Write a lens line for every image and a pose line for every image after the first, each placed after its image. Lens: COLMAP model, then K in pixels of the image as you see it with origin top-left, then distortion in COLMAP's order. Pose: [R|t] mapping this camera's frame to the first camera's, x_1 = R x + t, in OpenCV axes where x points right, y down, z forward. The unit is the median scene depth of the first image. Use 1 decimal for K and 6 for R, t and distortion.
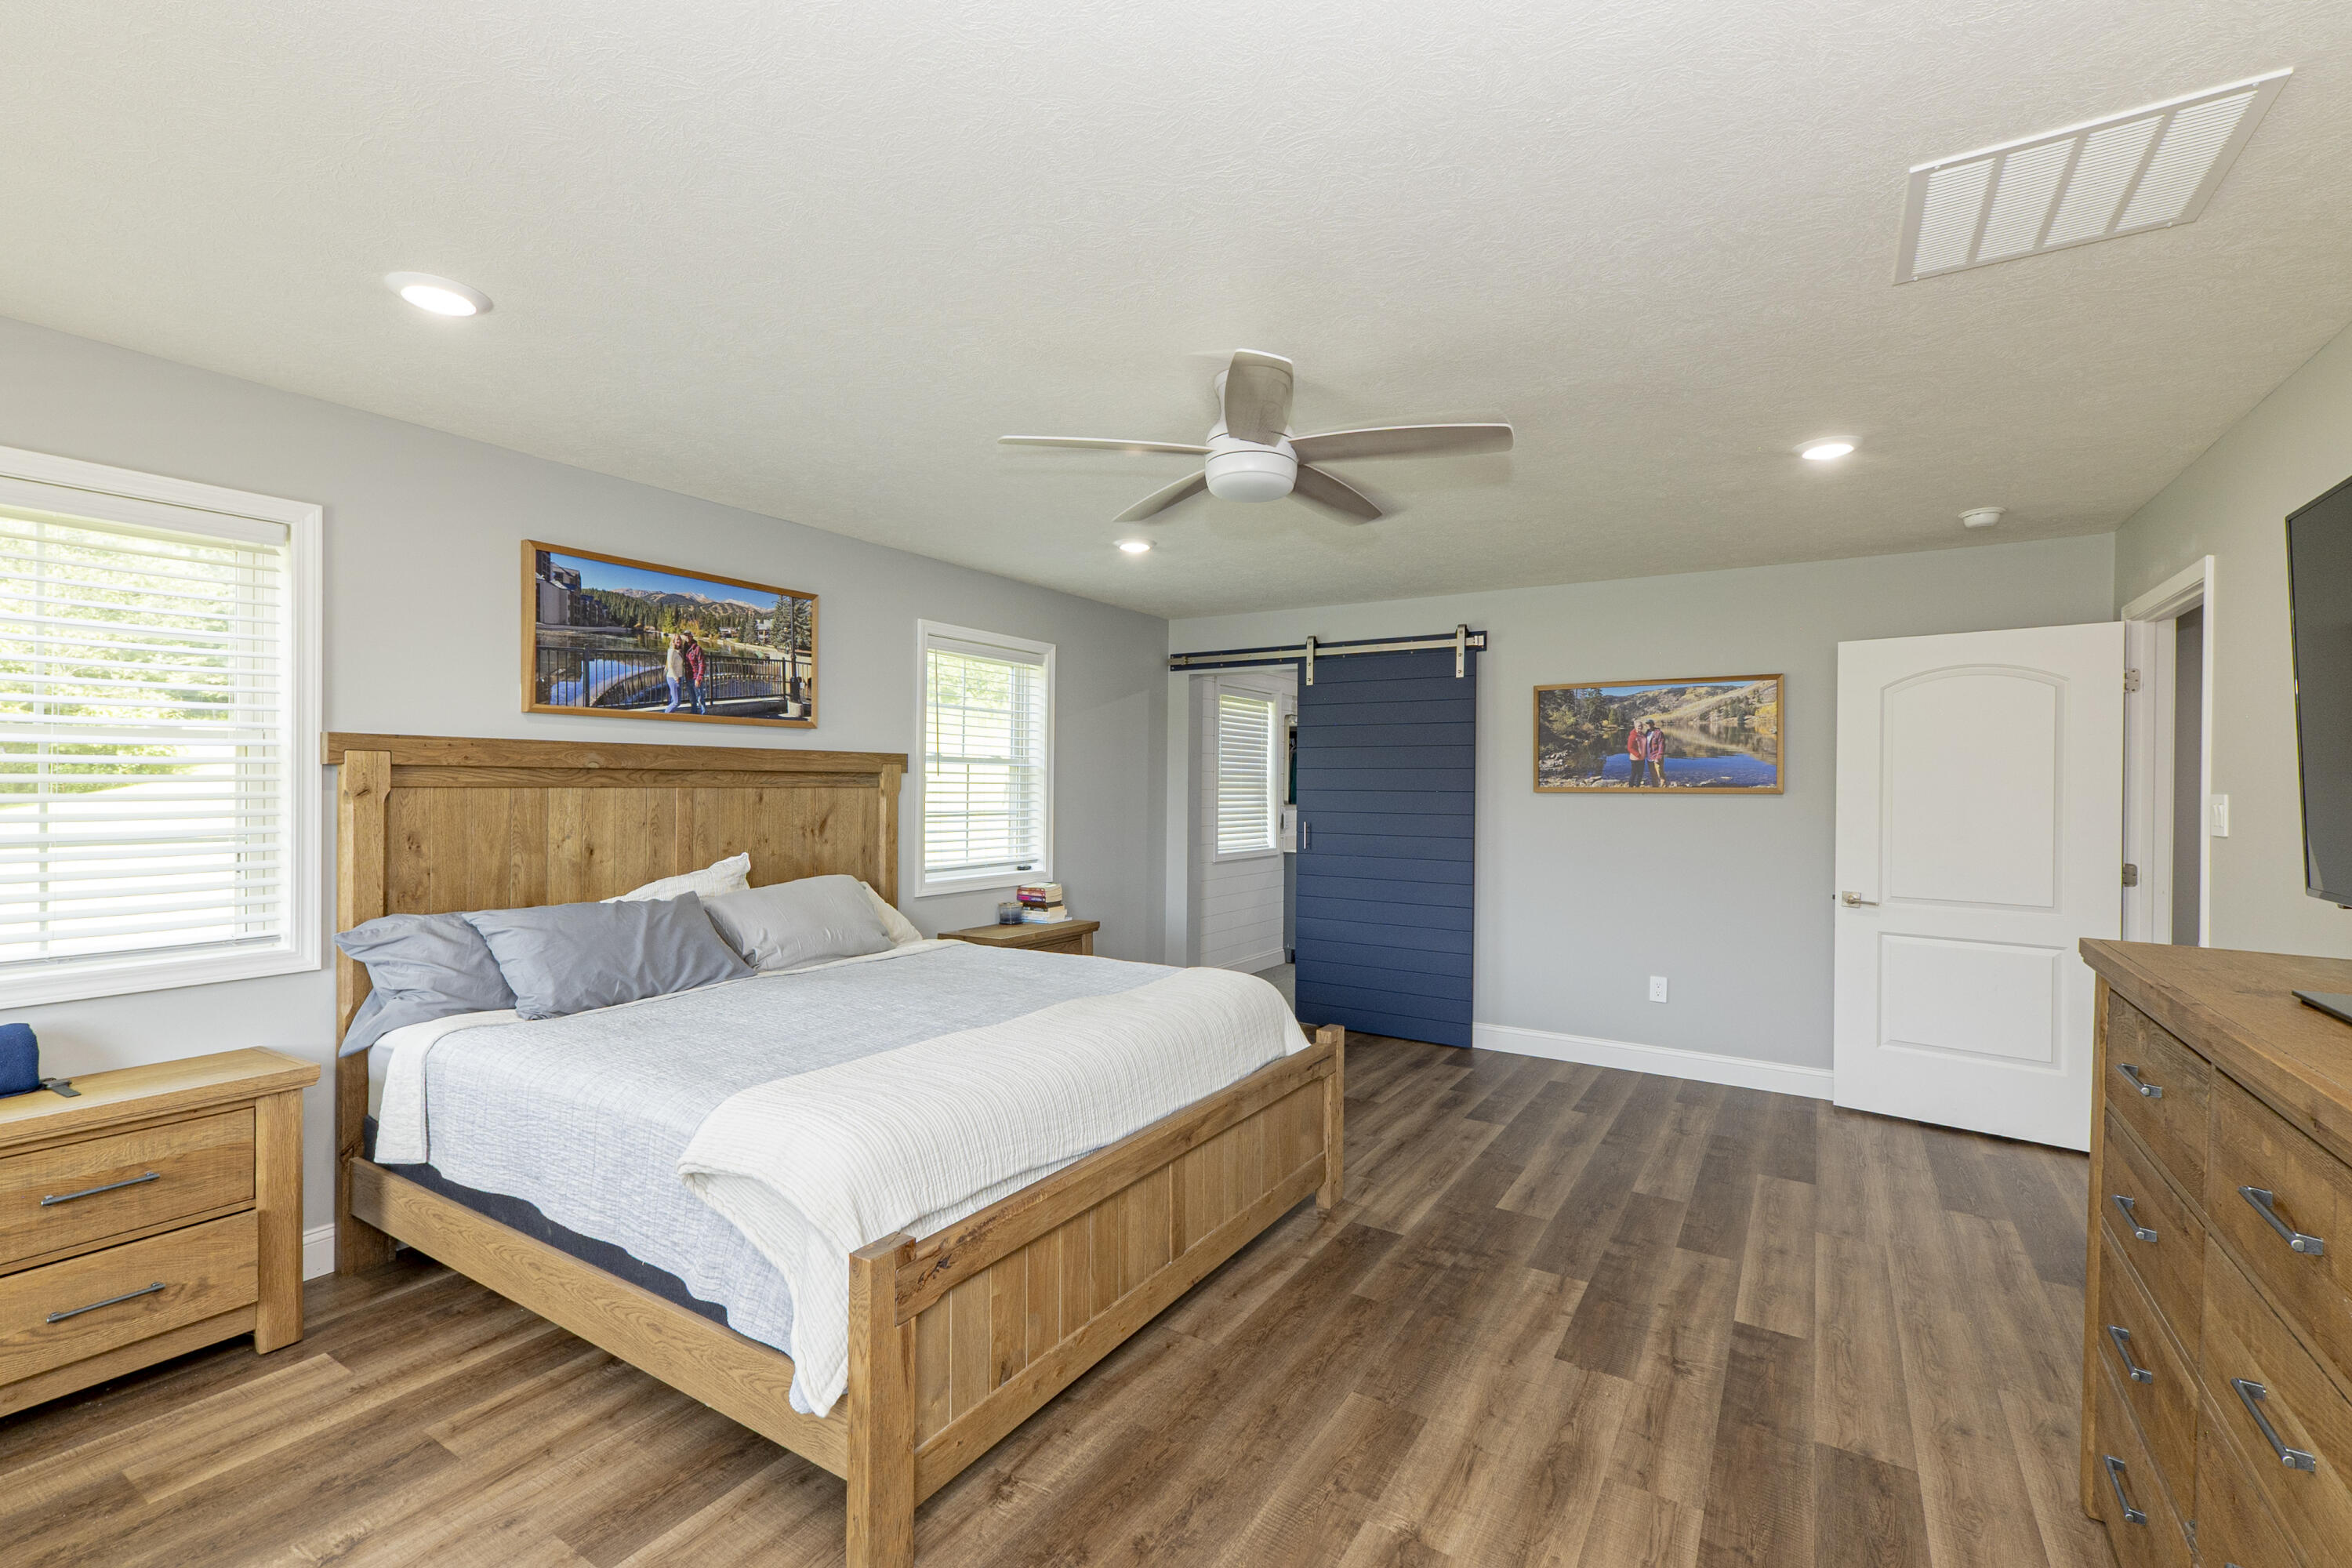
lens RADIAL K [[1038.9, 0, 1174.4], [0, 1038.9, 782.8], [0, 0, 1]] dist [0.002475, 0.001351]
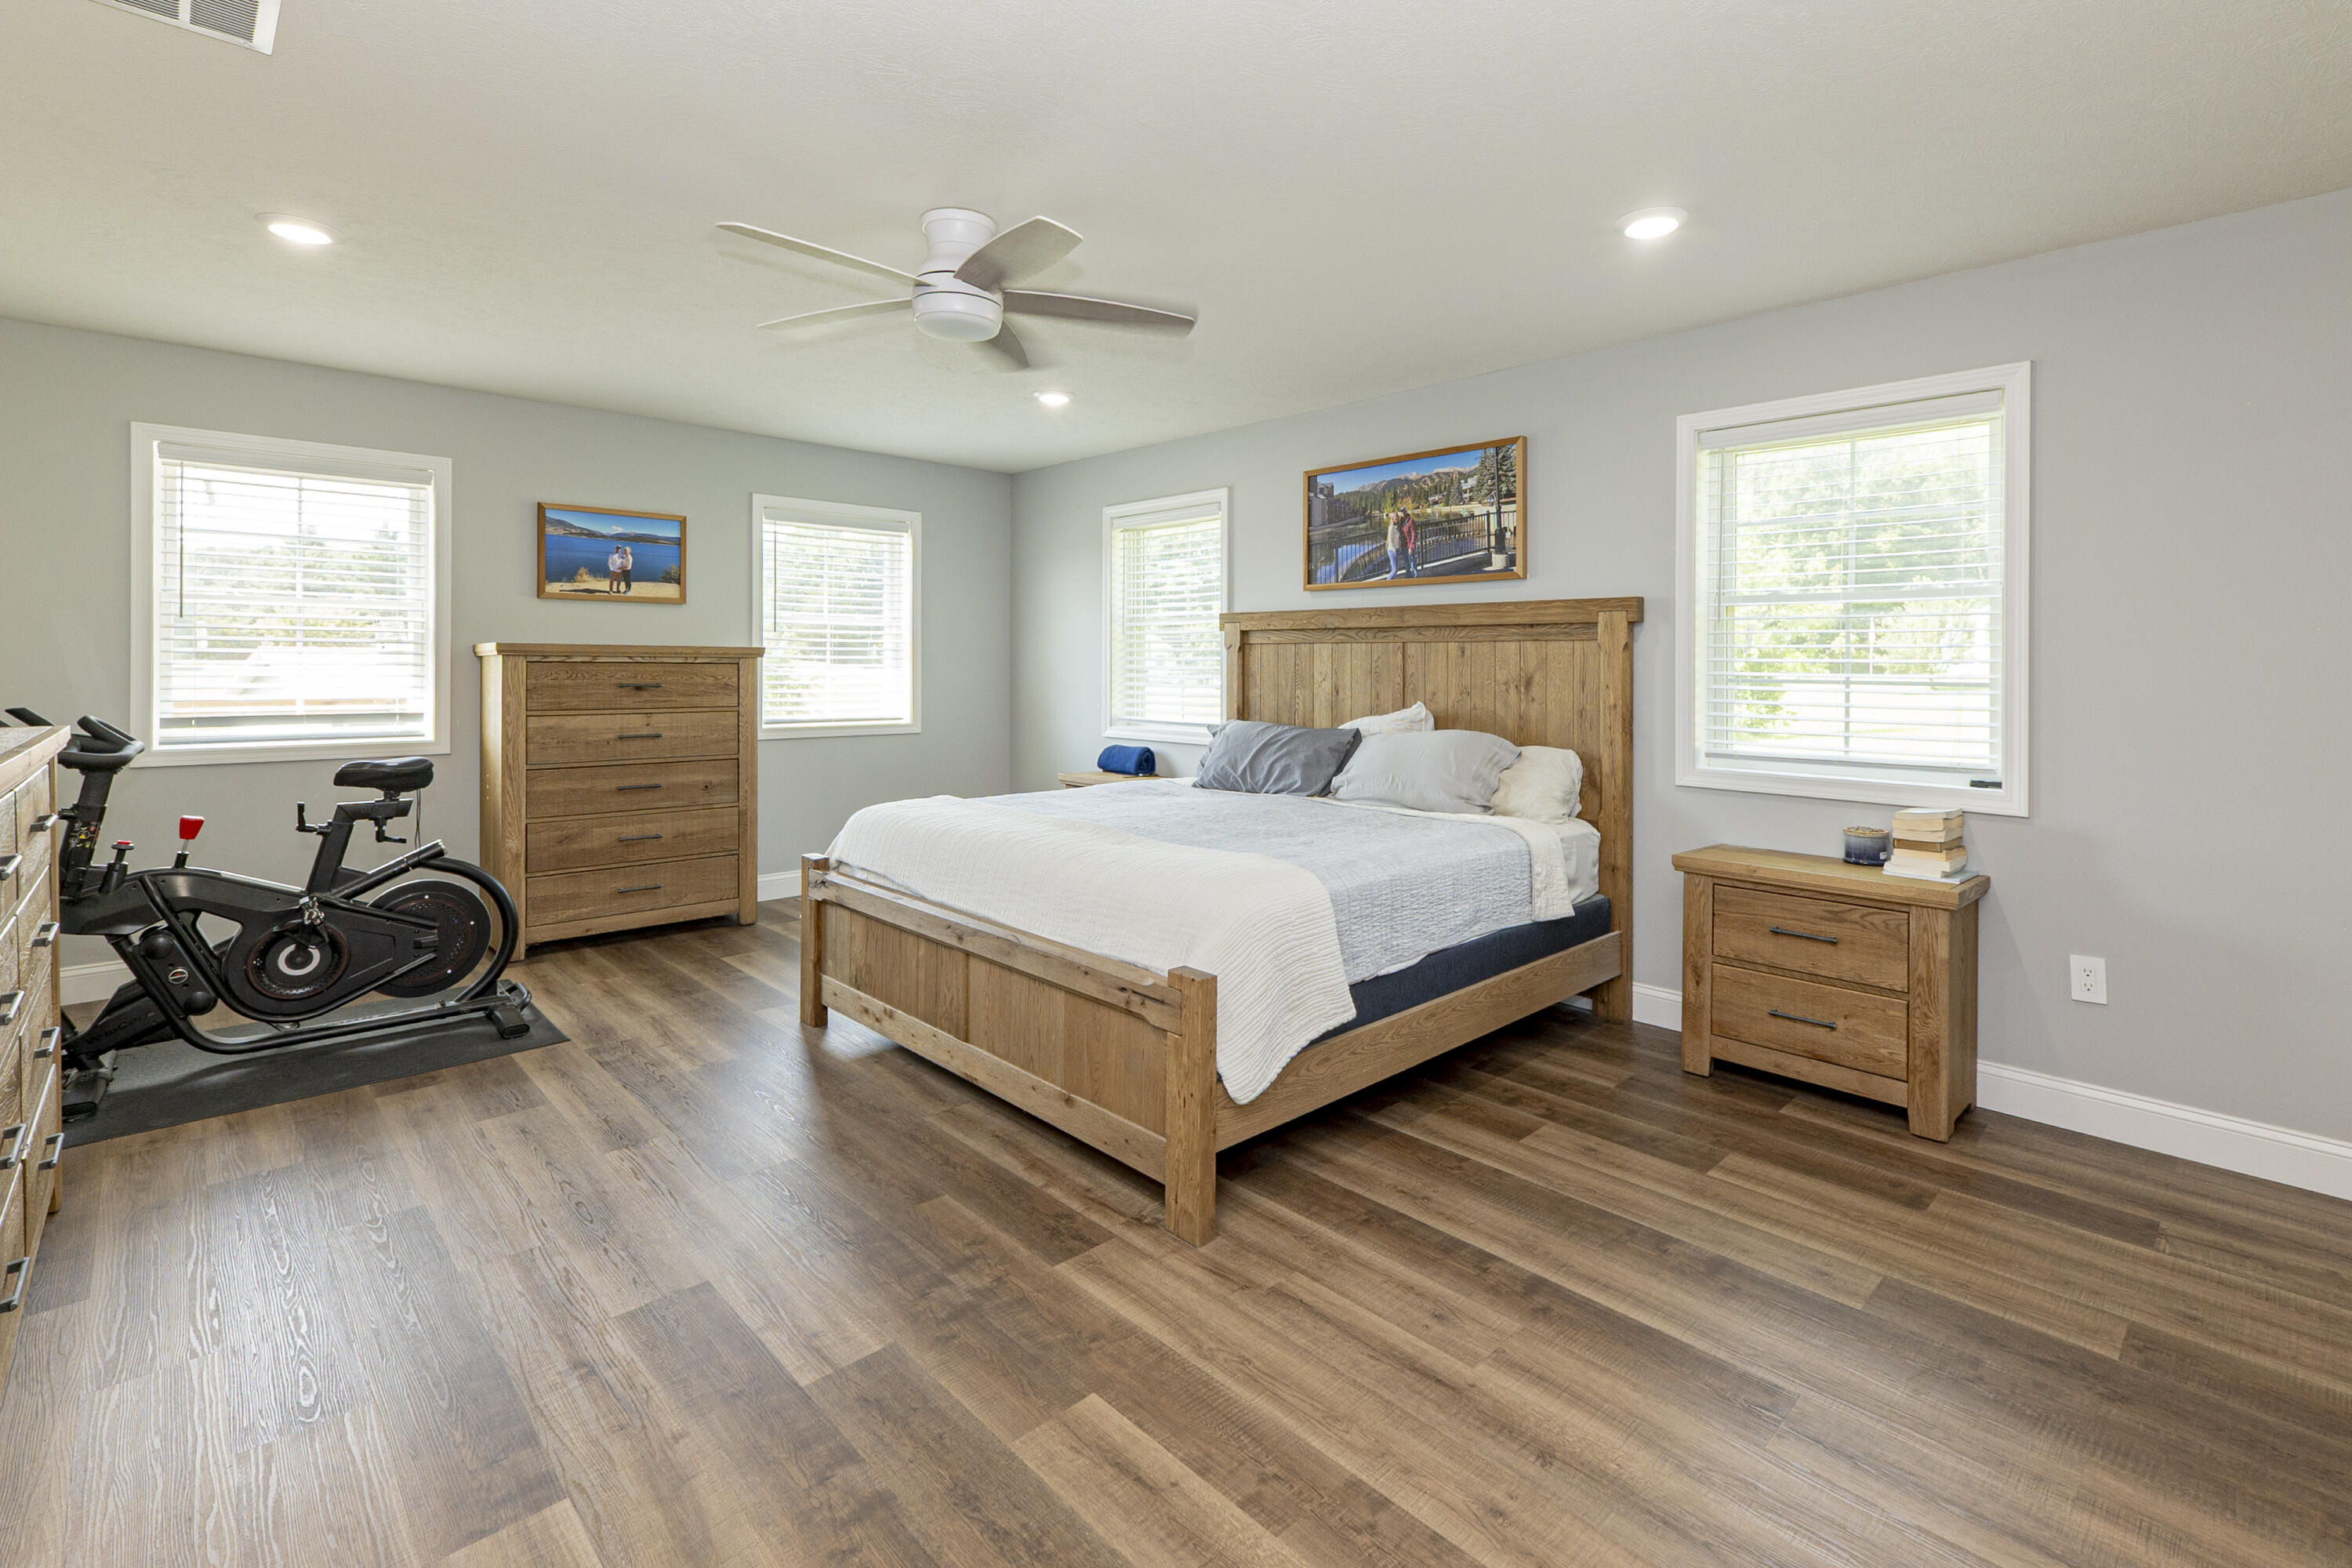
lens RADIAL K [[1038.9, 0, 1165.8], [0, 1038.9, 667.3], [0, 0, 1]] dist [0.002475, 0.001351]
pose [[-0.245342, -0.004722, -0.969425, 0.729138], [-0.010566, 0.999942, -0.002197, 0.038025], [0.969379, 0.009704, -0.245377, 1.043115]]
